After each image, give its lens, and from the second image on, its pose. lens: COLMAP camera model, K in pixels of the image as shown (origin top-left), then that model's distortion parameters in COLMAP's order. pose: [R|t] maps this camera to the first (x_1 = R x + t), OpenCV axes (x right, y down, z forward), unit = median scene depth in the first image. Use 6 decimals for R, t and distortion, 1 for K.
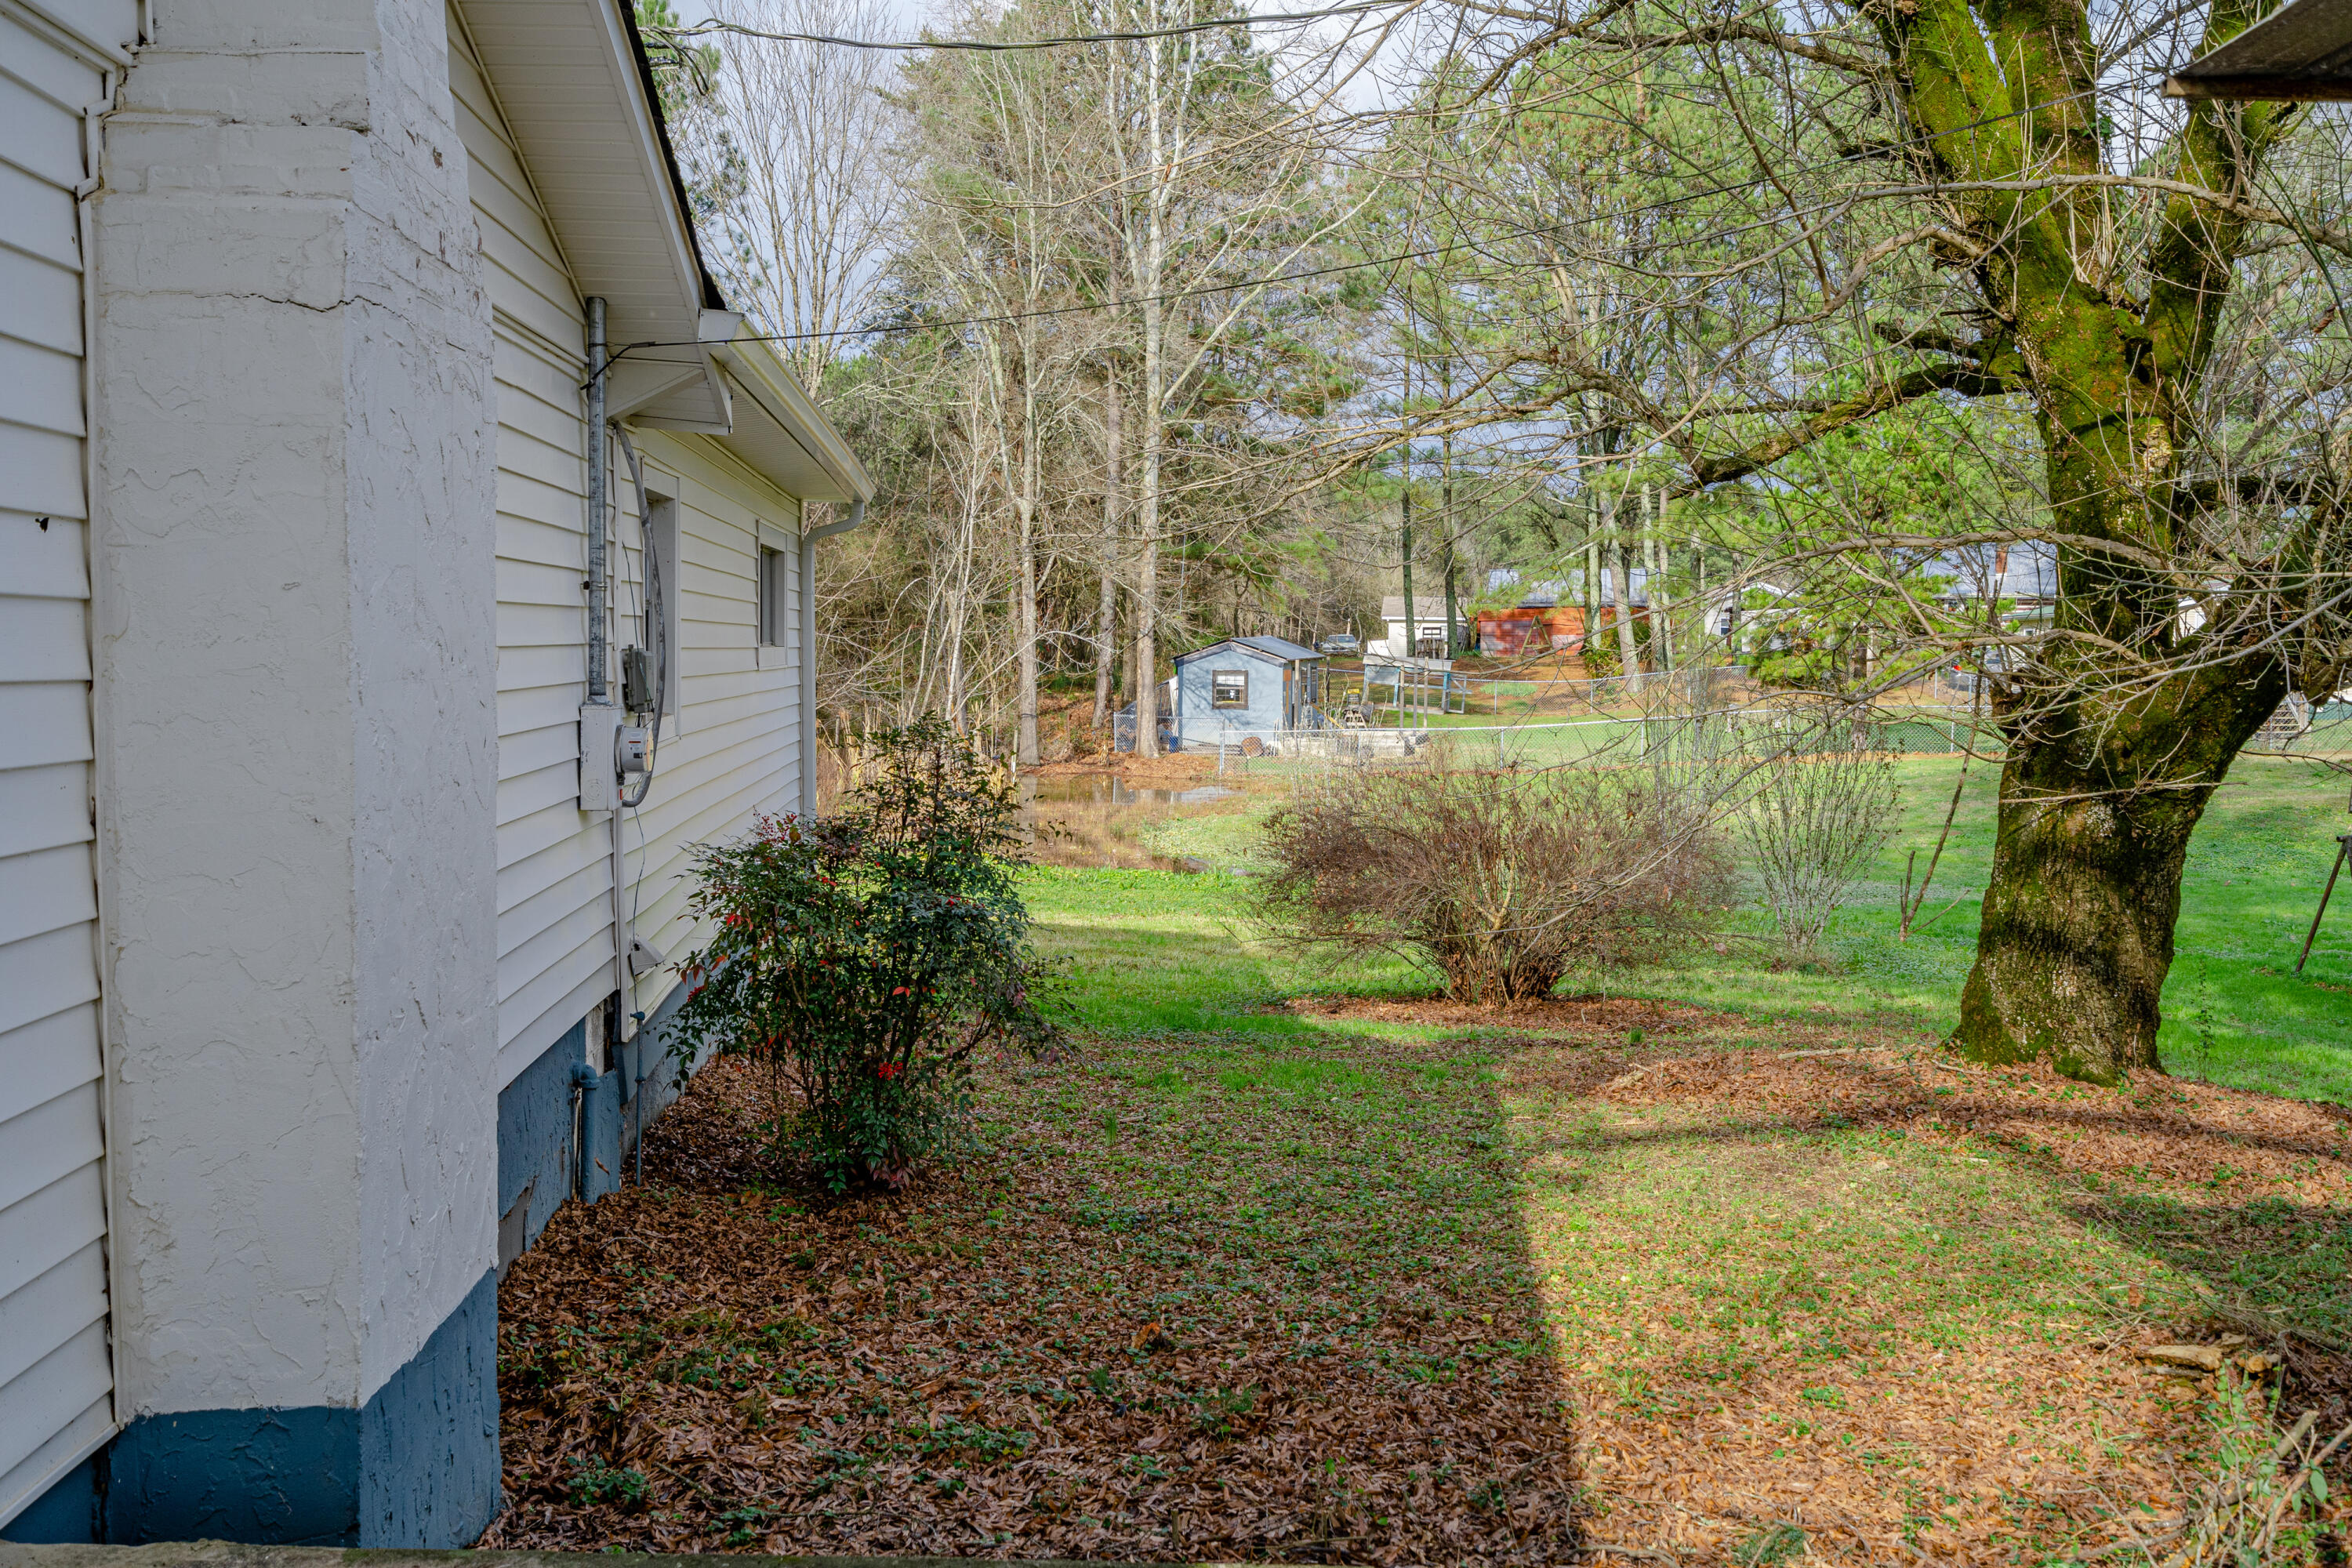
lens RADIAL K [[2315.9, 0, 1165.3], [0, 2315.9, 785.7], [0, 0, 1]] dist [0.004279, 0.000000]
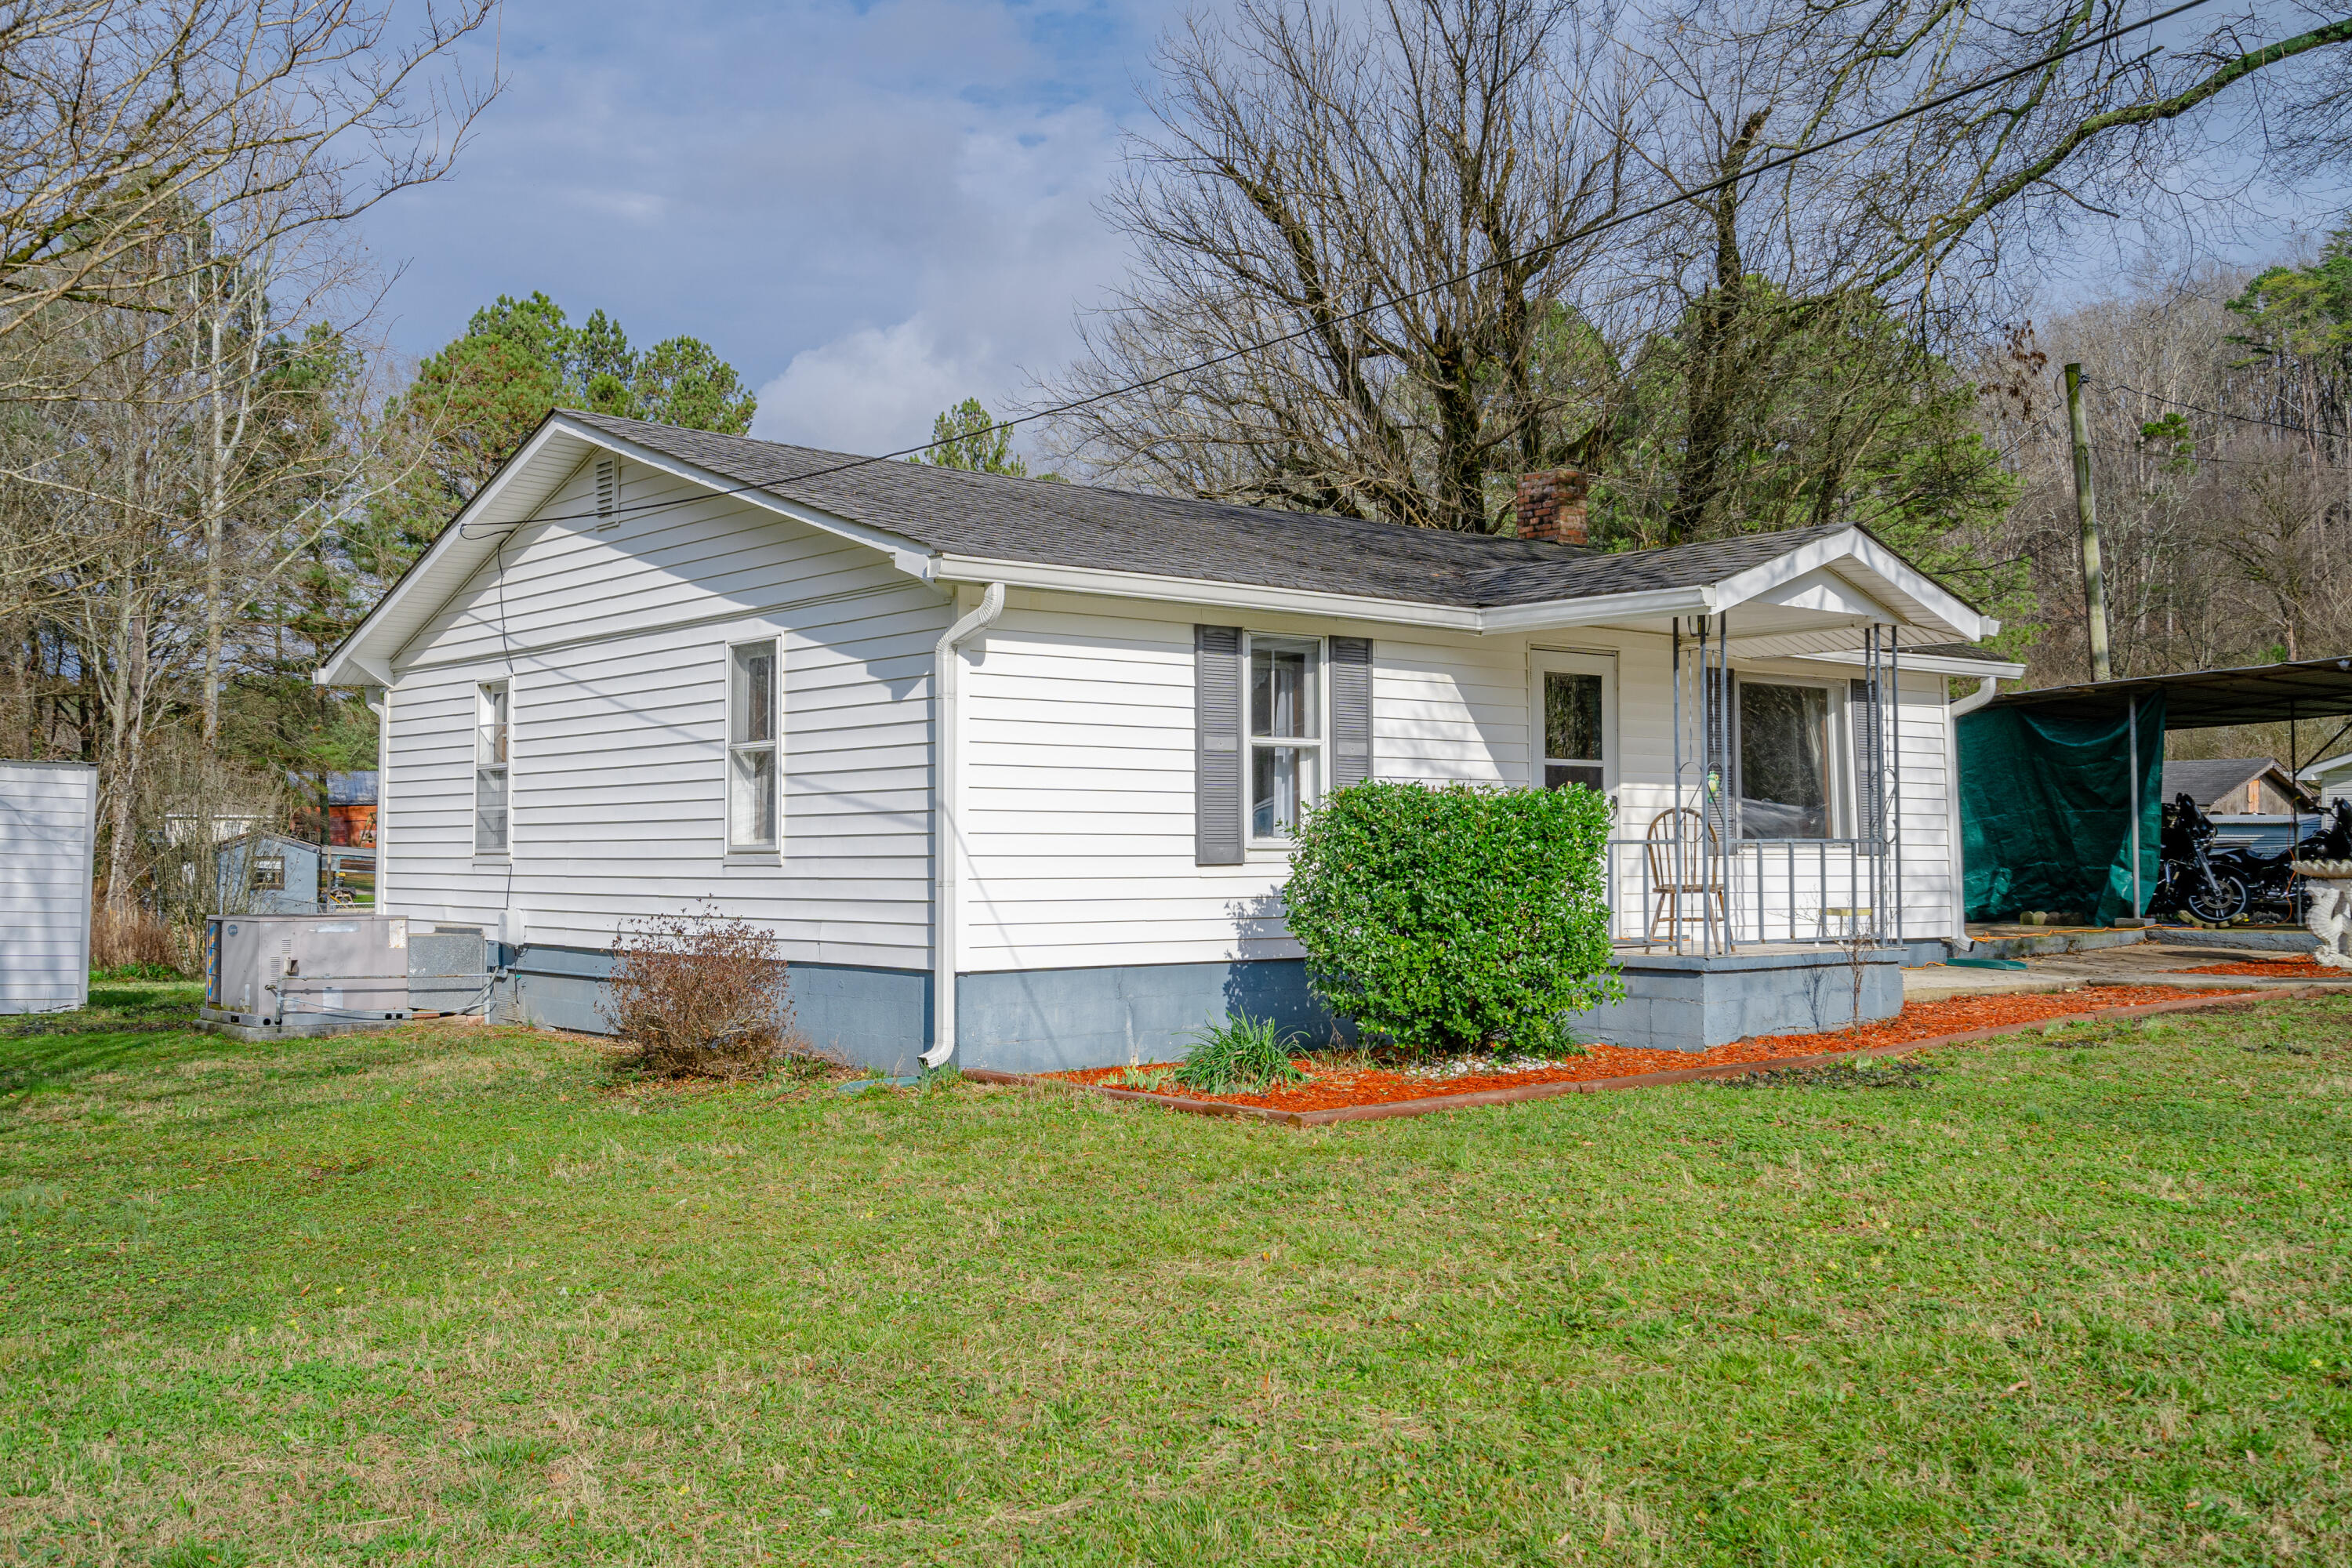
lens RADIAL K [[2271.7, 0, 1173.1], [0, 2271.7, 769.8], [0, 0, 1]] dist [-0.019335, 0.000000]
pose [[0.812260, 0.012613, 0.583160, -0.277170], [0.042697, 0.995799, -0.081008, 0.018551], [-0.581731, 0.090699, 0.808309, -0.184166]]
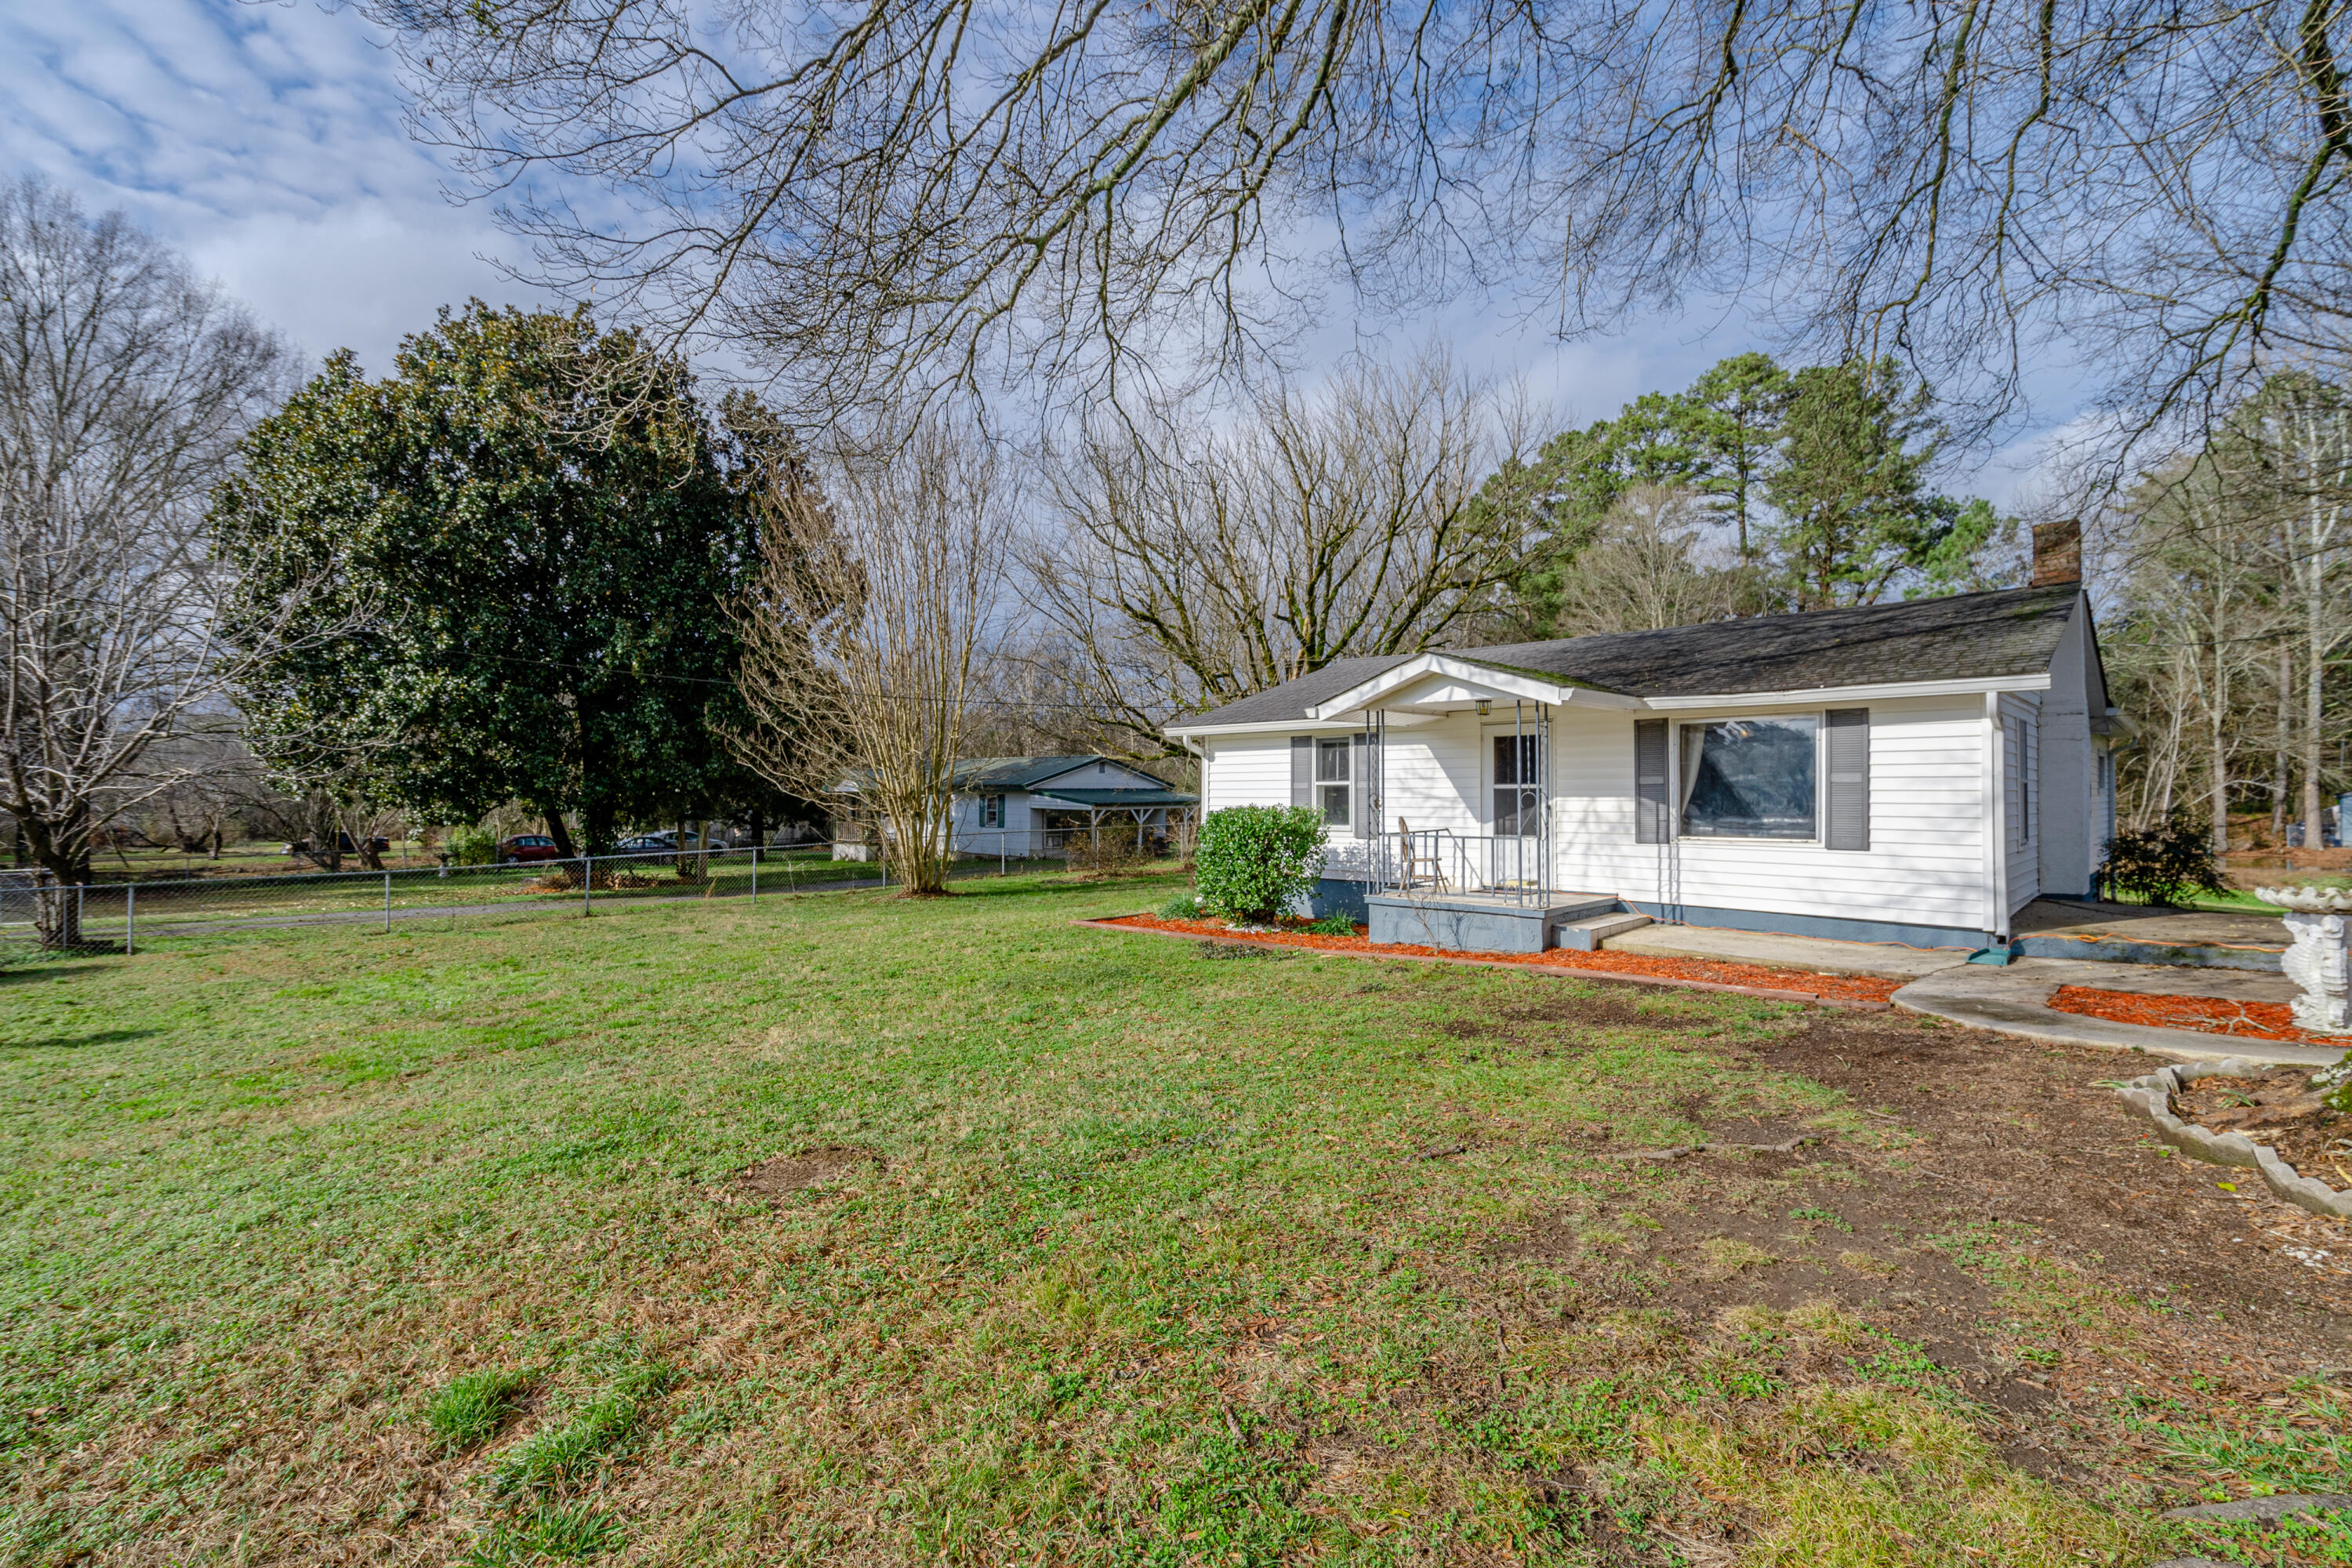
lens RADIAL K [[1049.4, 0, 1174.1], [0, 1049.4, 792.7], [0, 0, 1]] dist [-0.004846, 0.002375]
pose [[0.664392, -0.010563, -0.747310, 0.011879], [-0.036062, 0.998282, -0.046171, 0.012348], [0.746514, 0.057625, 0.662870, -0.191507]]
